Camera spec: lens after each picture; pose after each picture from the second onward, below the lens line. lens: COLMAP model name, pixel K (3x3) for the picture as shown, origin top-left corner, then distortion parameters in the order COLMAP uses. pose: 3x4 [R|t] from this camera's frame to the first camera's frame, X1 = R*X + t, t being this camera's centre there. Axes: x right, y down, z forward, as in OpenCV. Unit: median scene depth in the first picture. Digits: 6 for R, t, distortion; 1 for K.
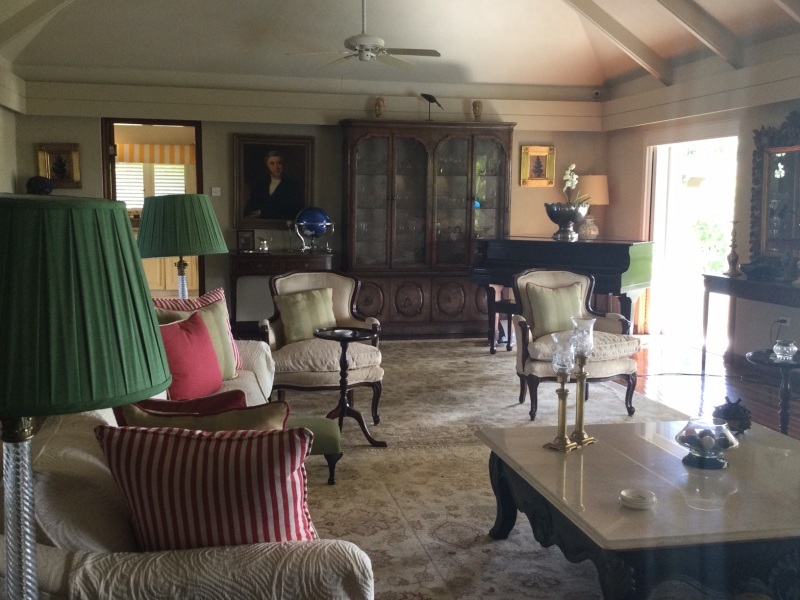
lens RADIAL K [[912.6, 0, 400.1], [0, 912.6, 301.2], [0, 0, 1]] dist [0.016920, 0.000000]
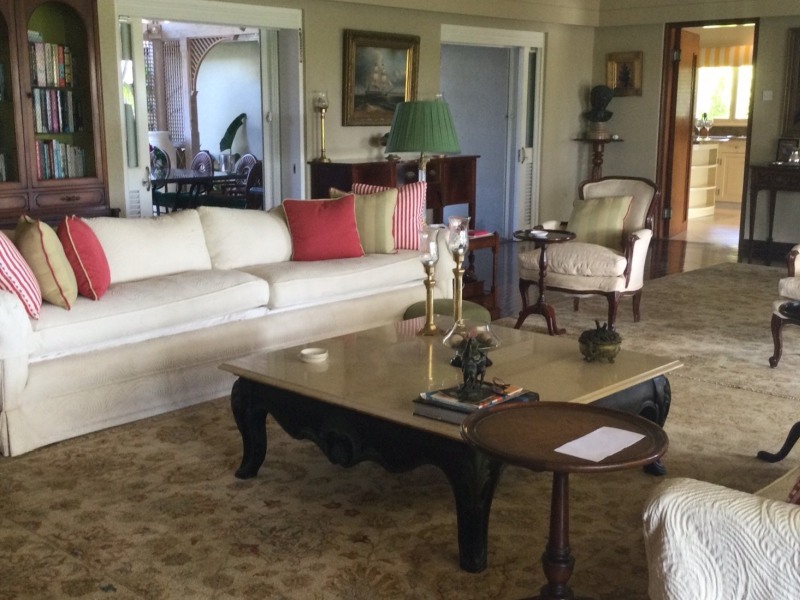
lens RADIAL K [[1004.6, 0, 404.0], [0, 1004.6, 294.6], [0, 0, 1]] dist [0.131869, 0.000000]
pose [[0.570288, 0.146071, -0.808353, 0.463763], [-0.090257, 0.989247, 0.115083, -0.009201], [0.816471, 0.007329, 0.577340, 0.120655]]
